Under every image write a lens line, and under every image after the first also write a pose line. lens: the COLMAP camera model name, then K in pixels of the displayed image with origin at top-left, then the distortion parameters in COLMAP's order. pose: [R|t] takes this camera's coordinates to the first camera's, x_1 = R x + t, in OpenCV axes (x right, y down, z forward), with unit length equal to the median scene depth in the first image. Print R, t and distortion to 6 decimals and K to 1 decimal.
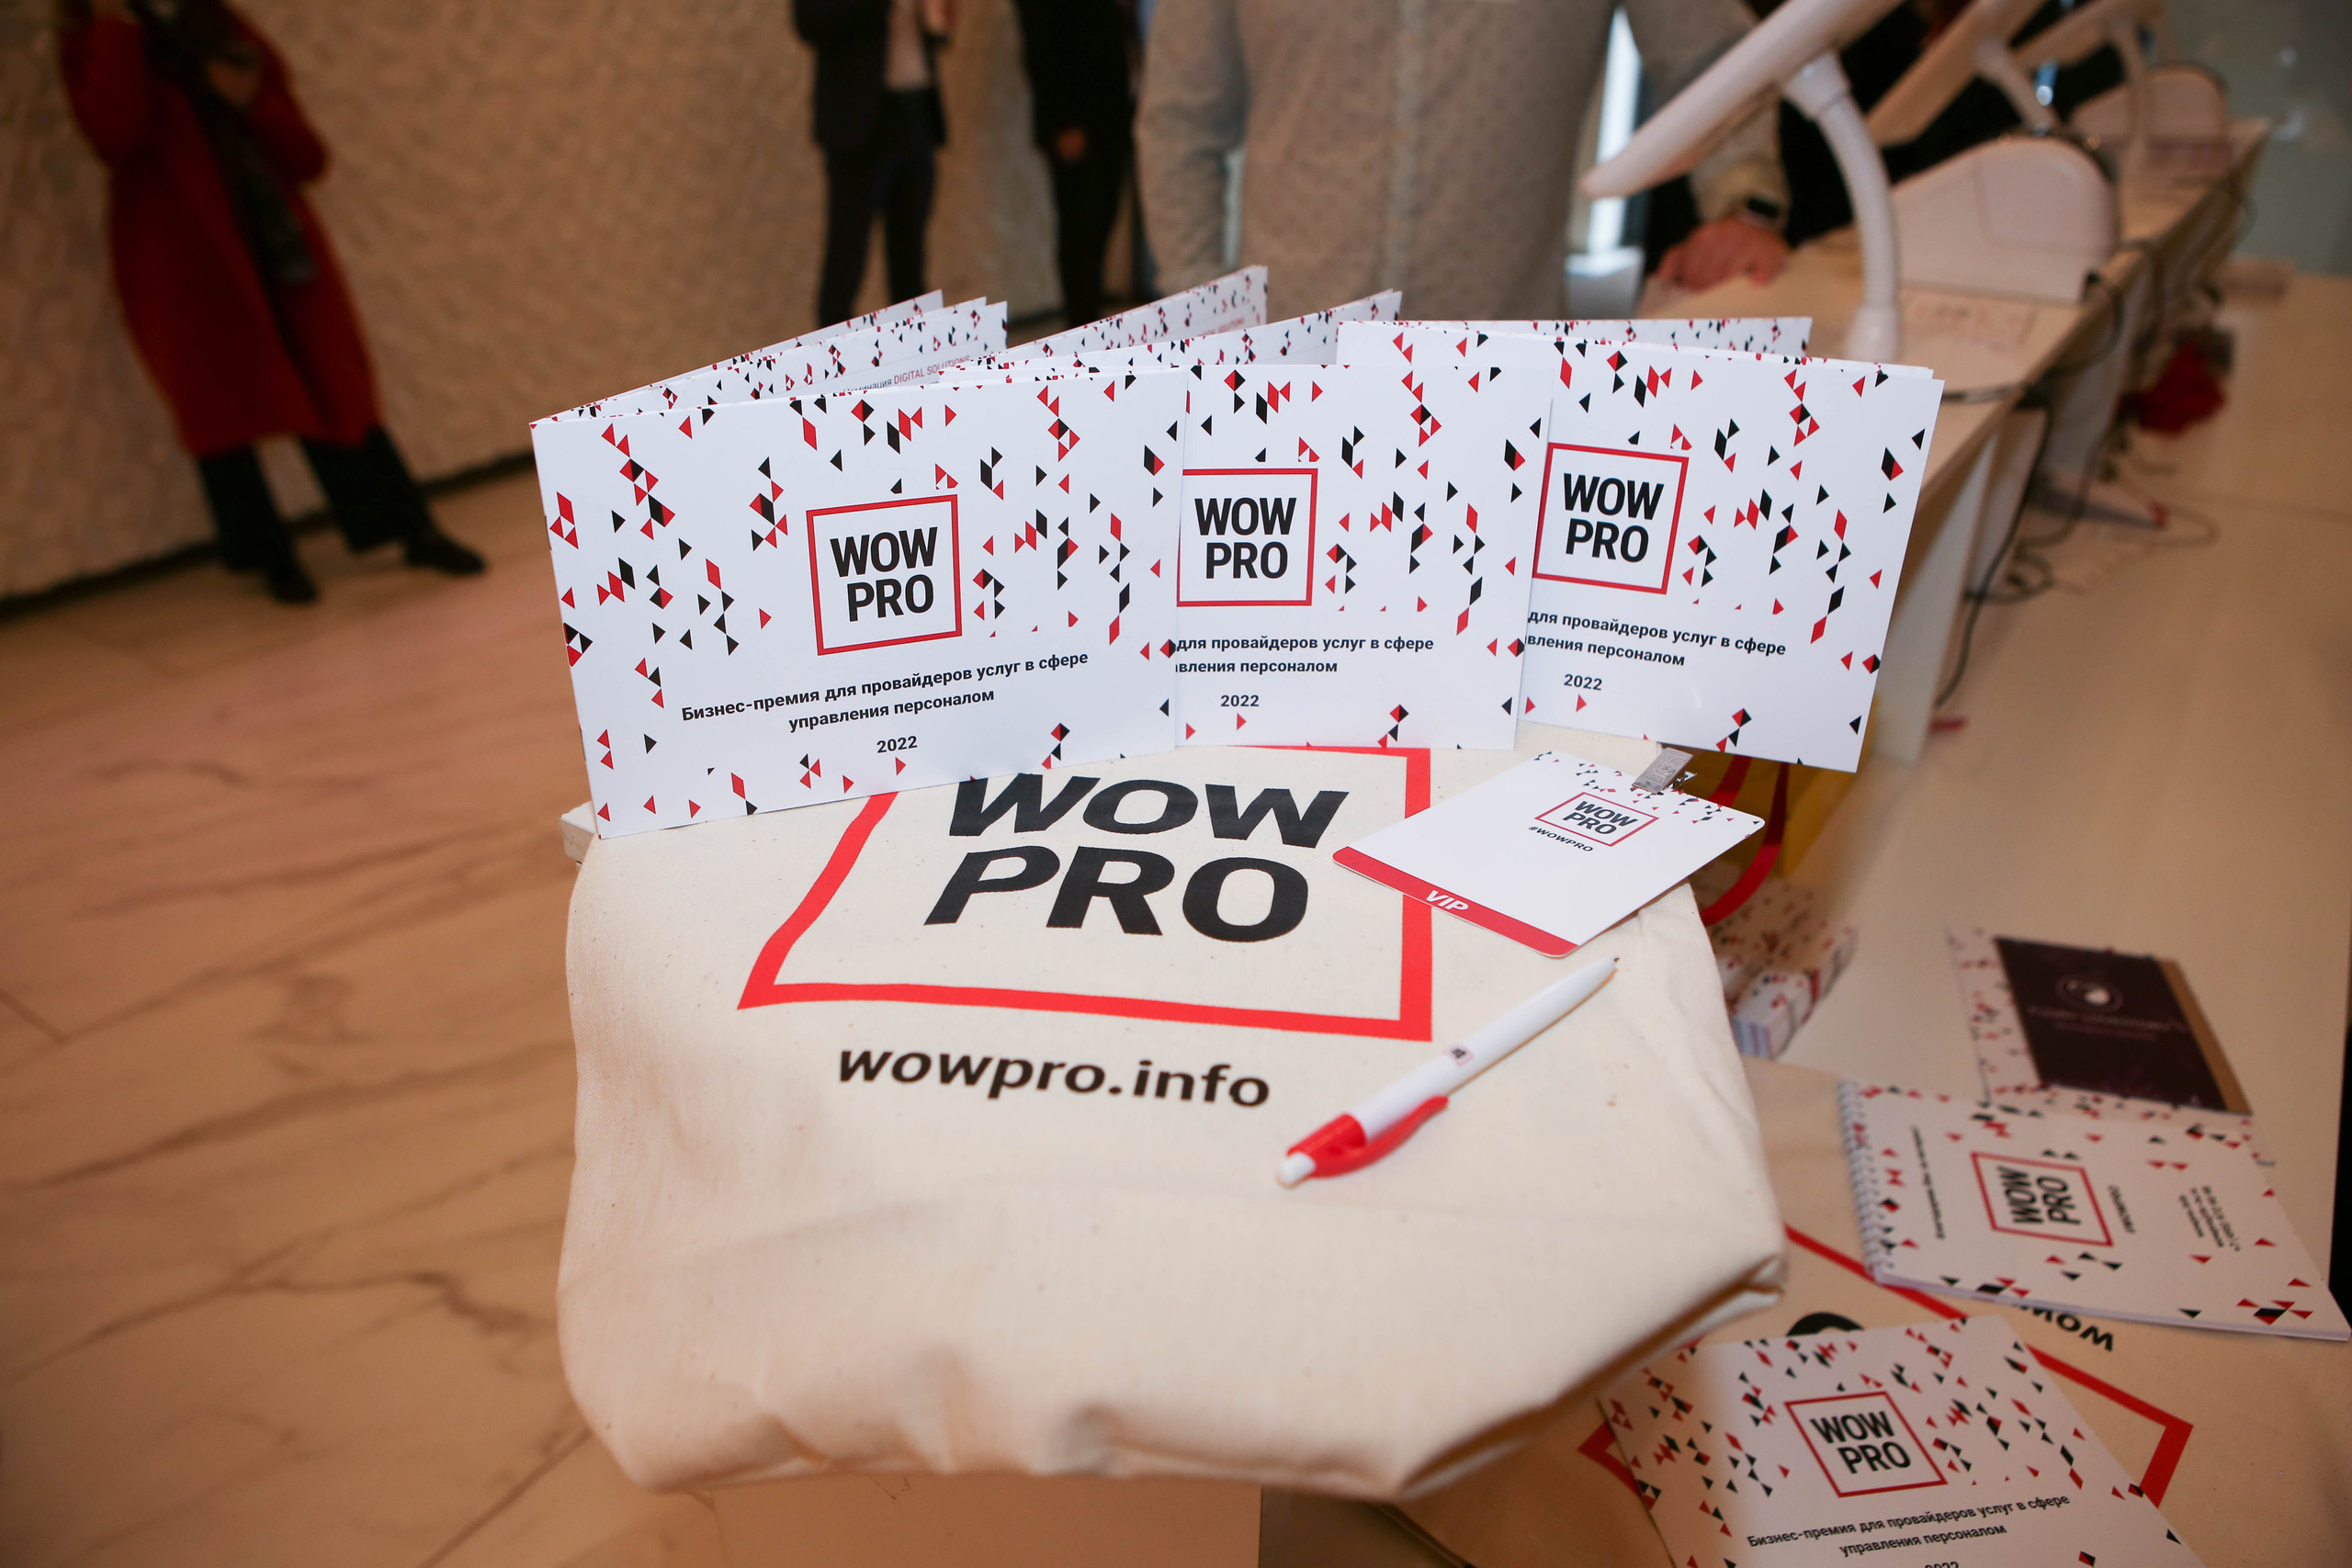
lens RADIAL K [[1590.6, 0, 1176.0], [0, 1590.6, 784.0], [0, 0, 1]] dist [-0.092861, 0.132643]
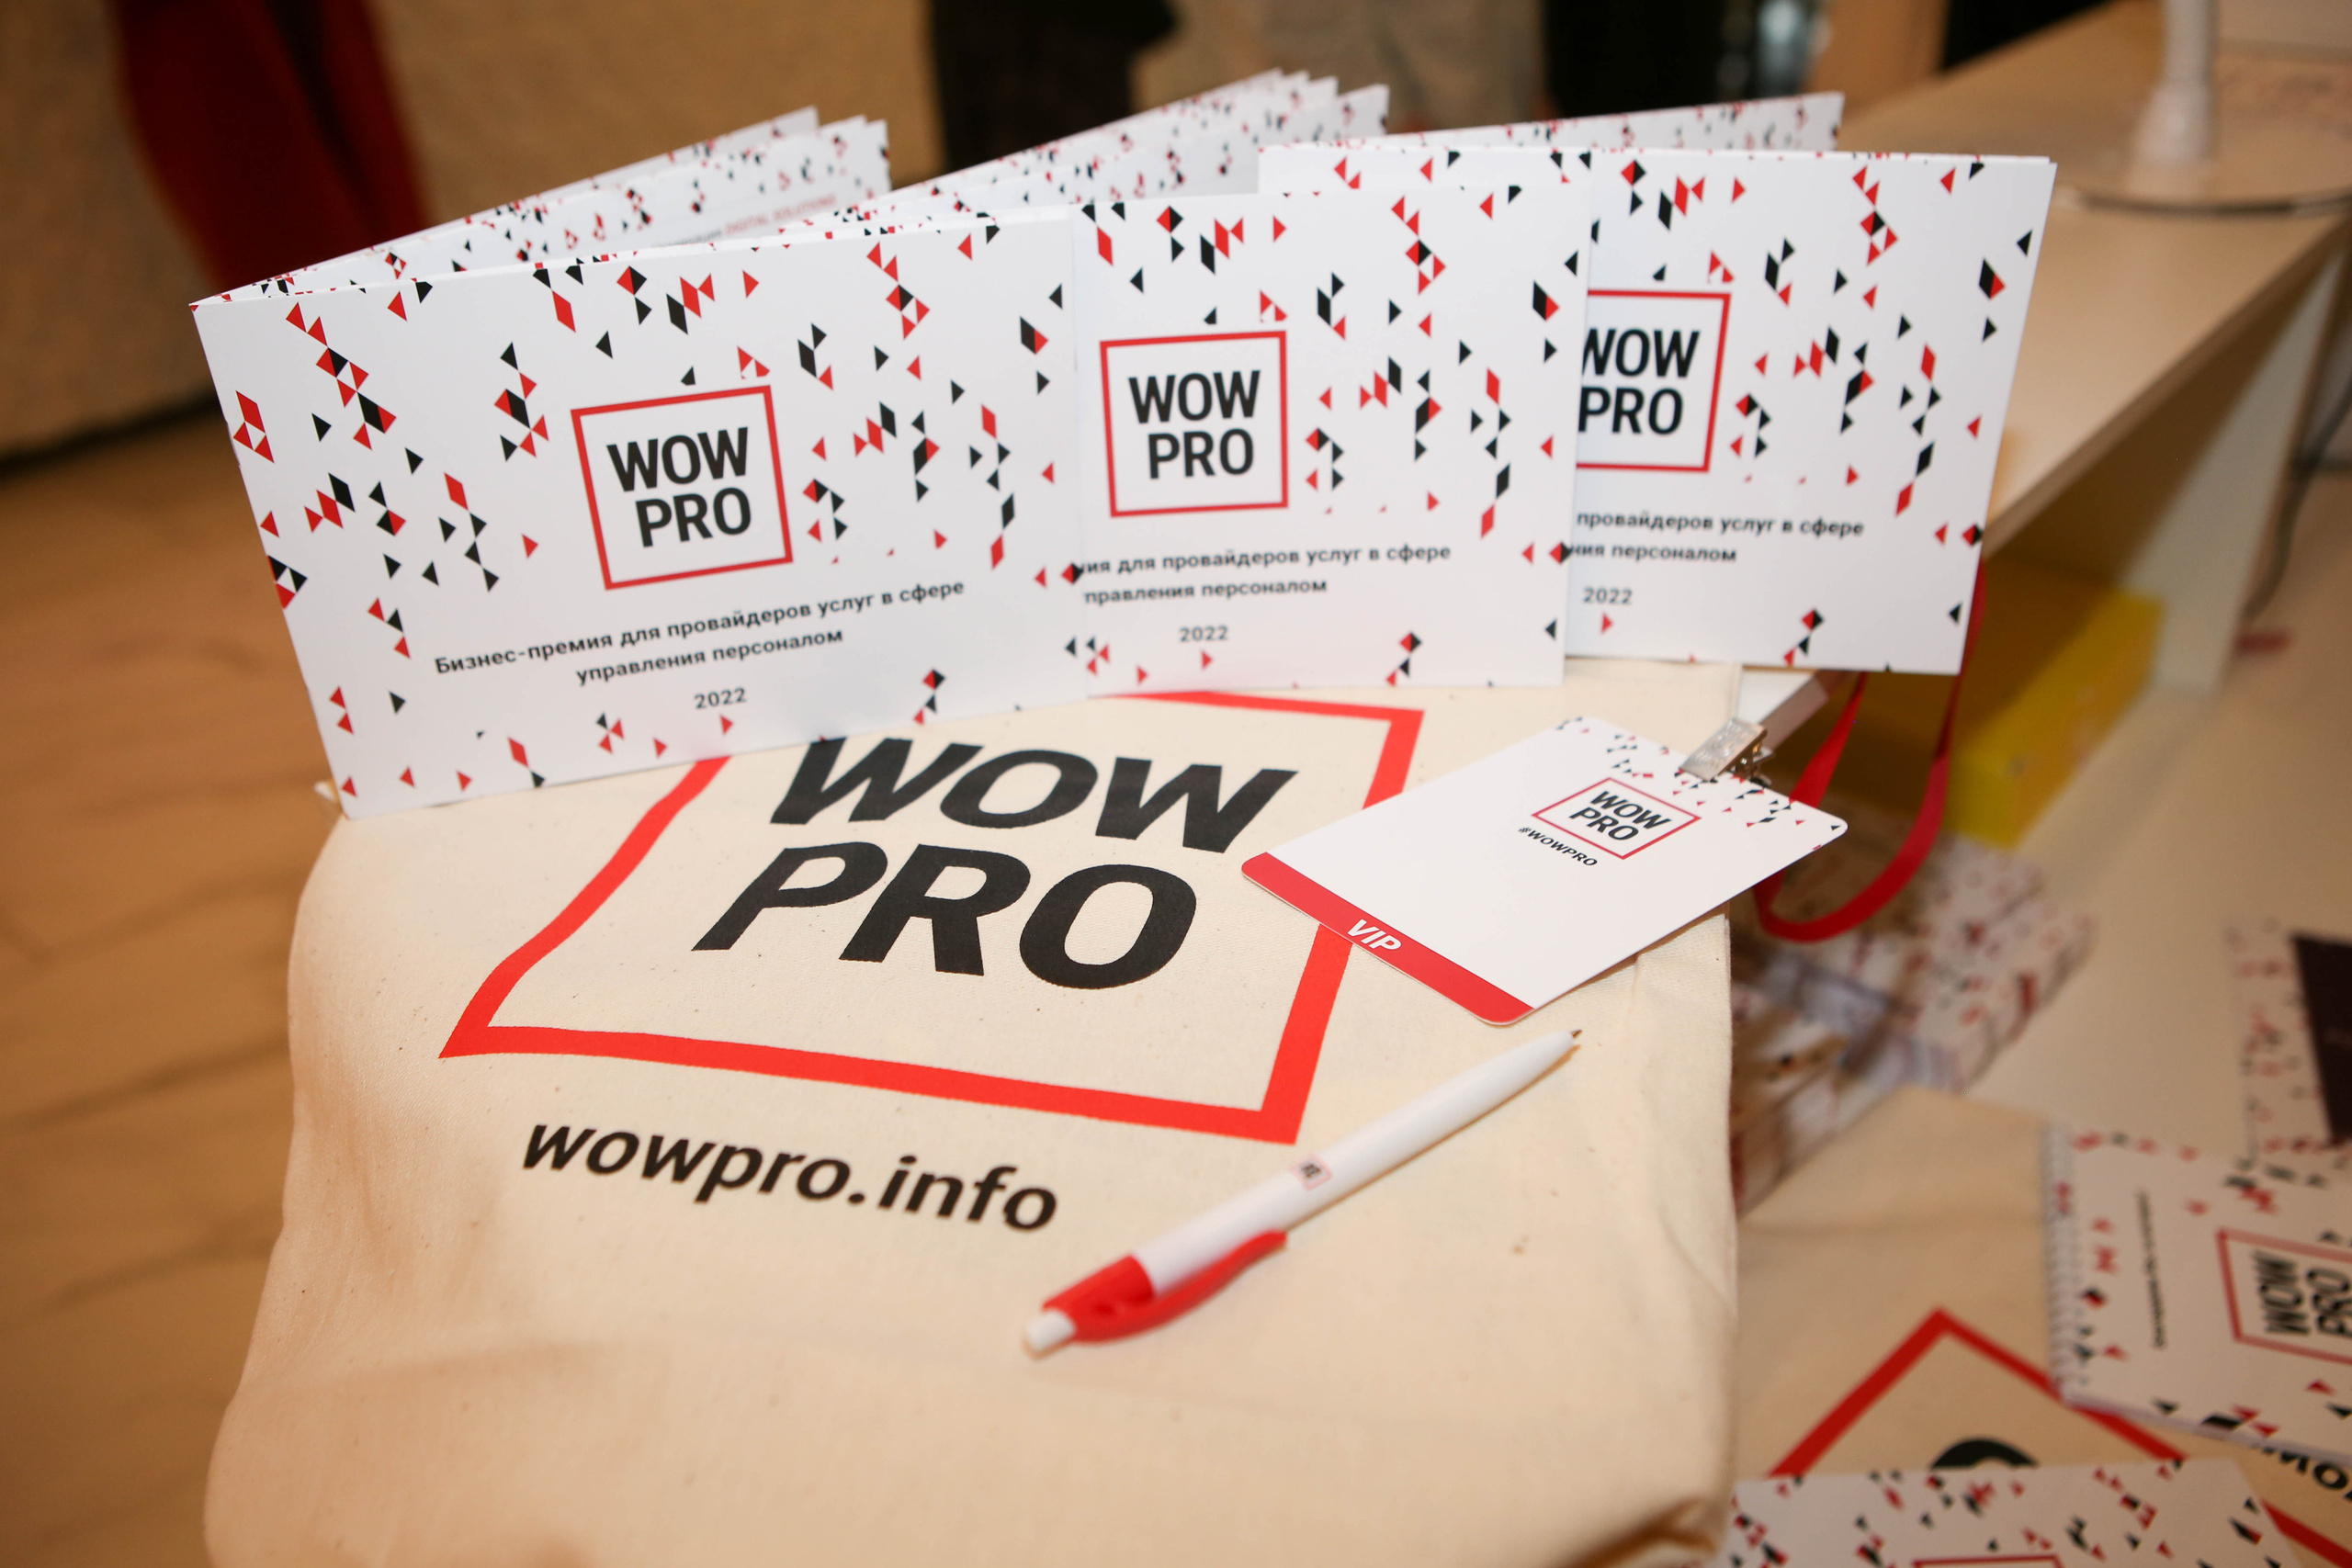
lens RADIAL K [[1891.1, 0, 1183.0], [0, 1891.1, 762.9], [0, 0, 1]] dist [-0.093548, 0.155465]
pose [[0.994064, 0.017301, -0.107417, 0.162850], [-0.011307, 0.998358, 0.056158, -0.052459], [0.108212, -0.054610, 0.992627, 0.103198]]
